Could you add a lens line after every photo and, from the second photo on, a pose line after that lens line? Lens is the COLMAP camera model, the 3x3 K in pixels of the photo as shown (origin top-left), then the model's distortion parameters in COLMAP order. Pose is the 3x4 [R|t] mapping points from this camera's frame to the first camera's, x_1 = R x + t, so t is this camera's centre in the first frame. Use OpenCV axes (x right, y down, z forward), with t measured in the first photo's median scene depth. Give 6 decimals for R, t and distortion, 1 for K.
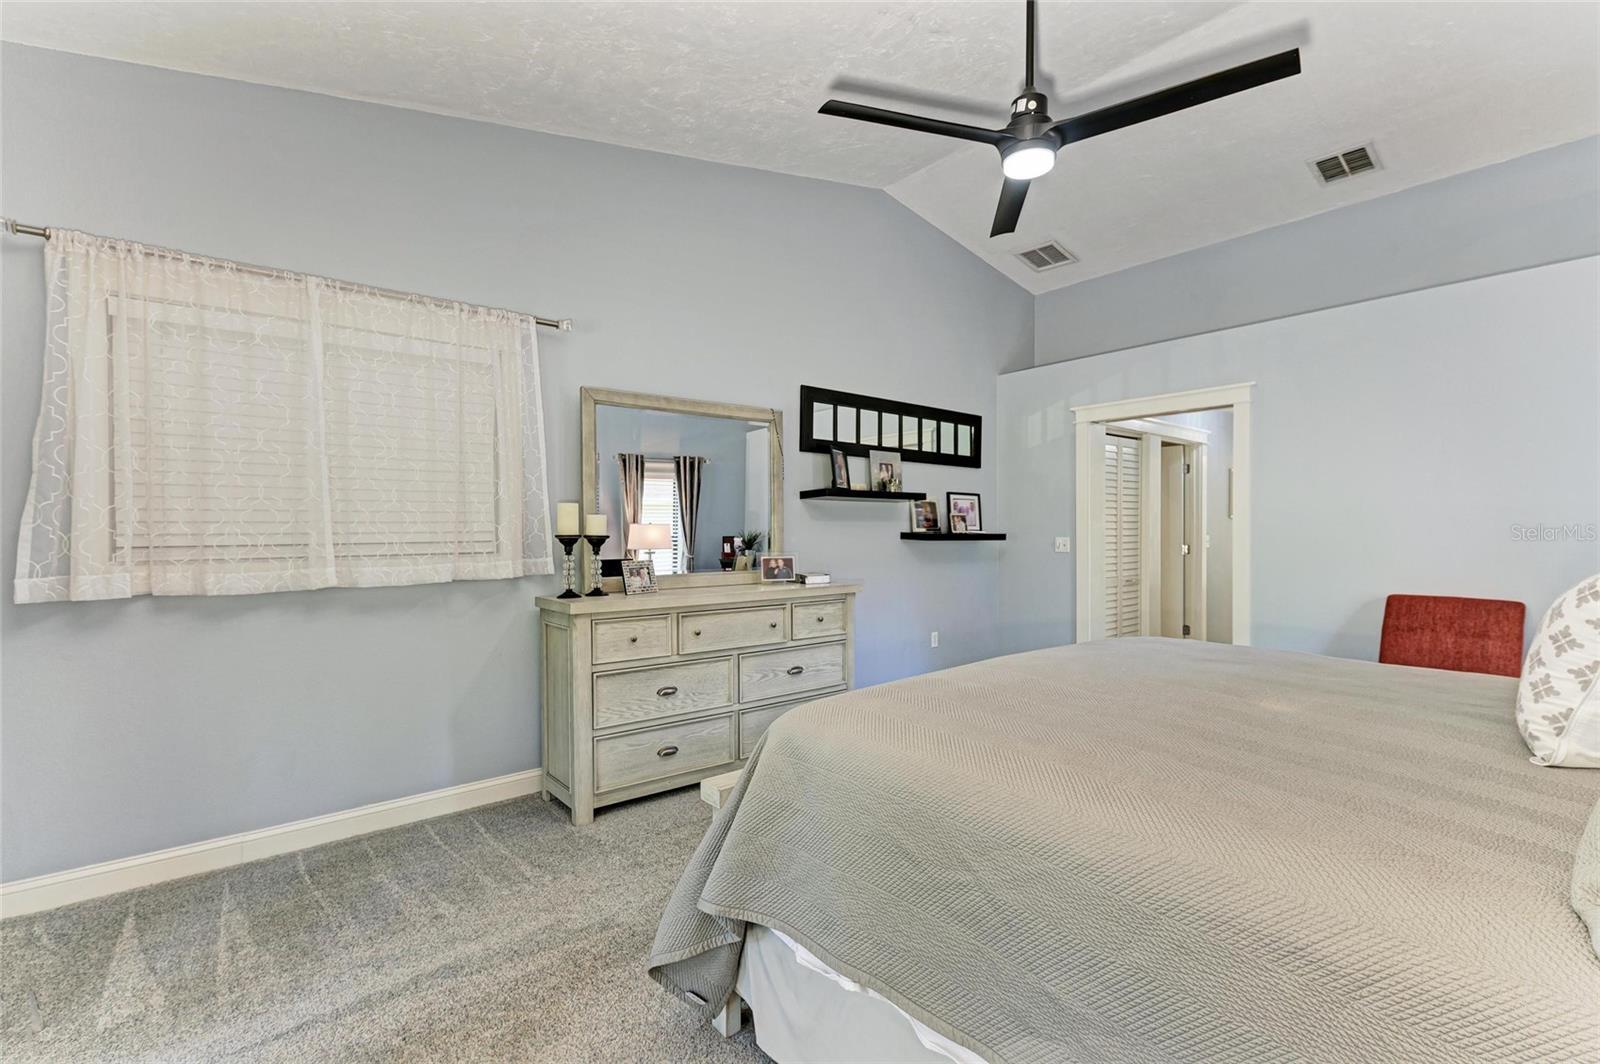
lens RADIAL K [[715.0, 0, 795.5], [0, 715.0, 533.9], [0, 0, 1]] dist [-0.000806, -0.000048]
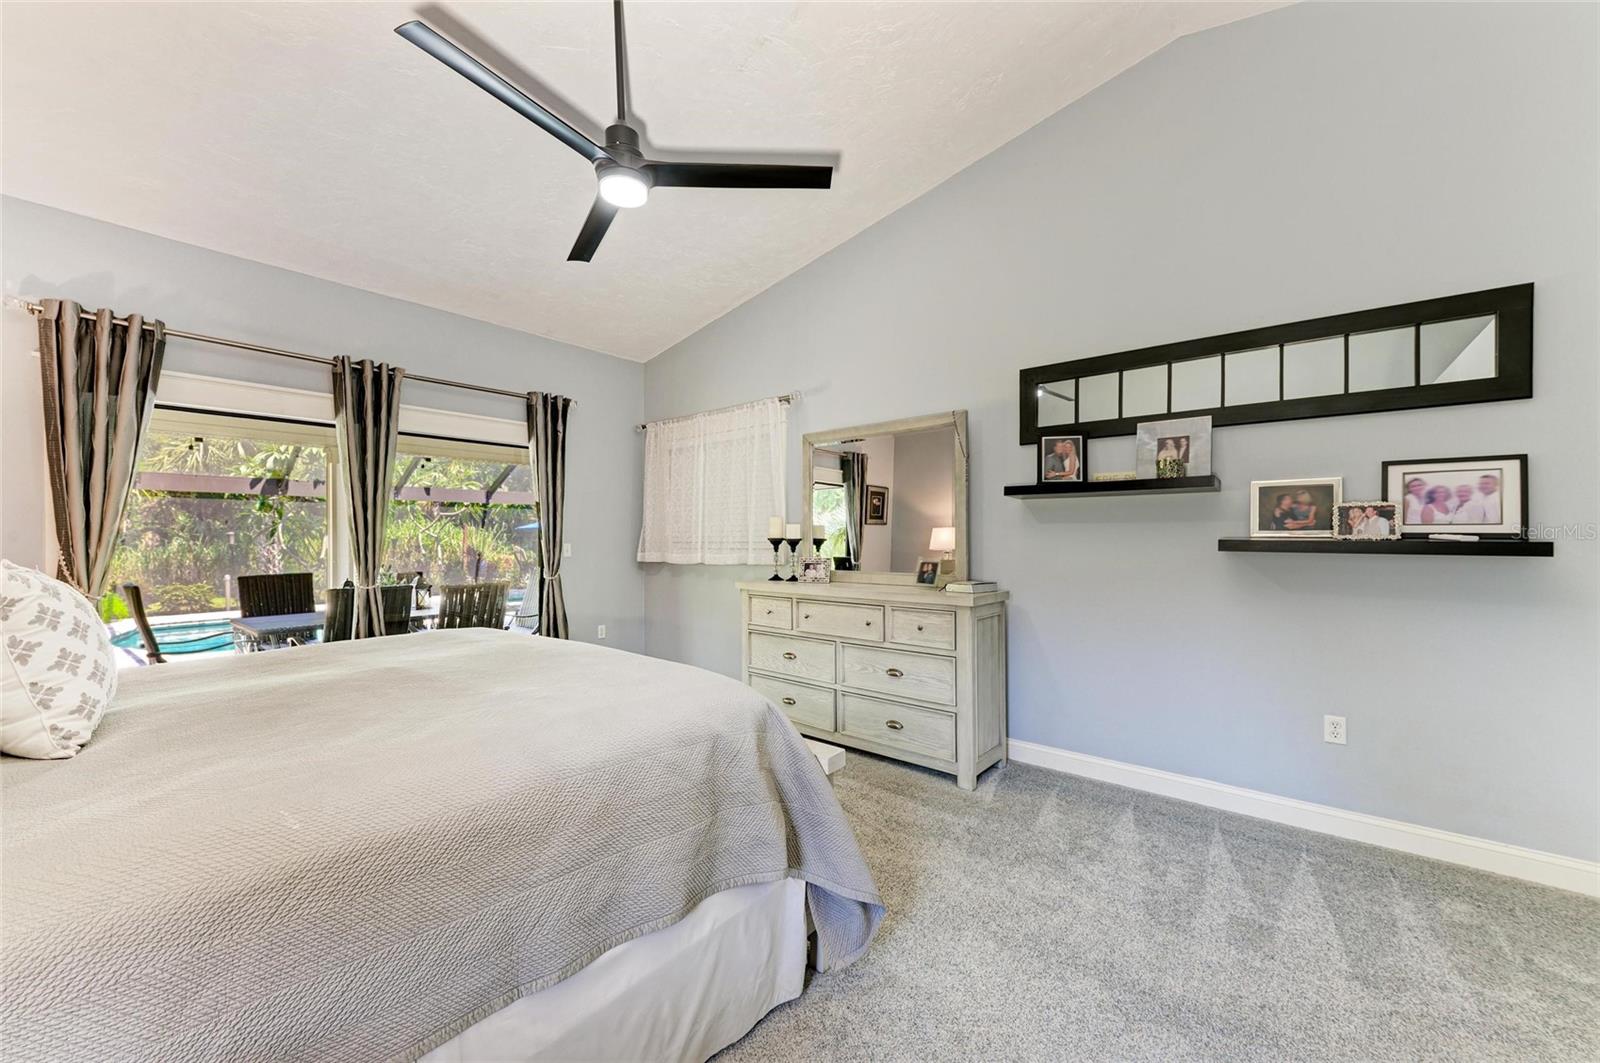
lens RADIAL K [[616.2, 0, 791.8], [0, 616.2, 528.2], [0, 0, 1]] dist [-0.001347, -0.000077]
pose [[0.179392, -0.009905, -0.983728, 0.700938], [-0.002568, 0.999941, -0.010537, -0.004523], [0.983774, 0.004417, 0.179356, 0.583725]]
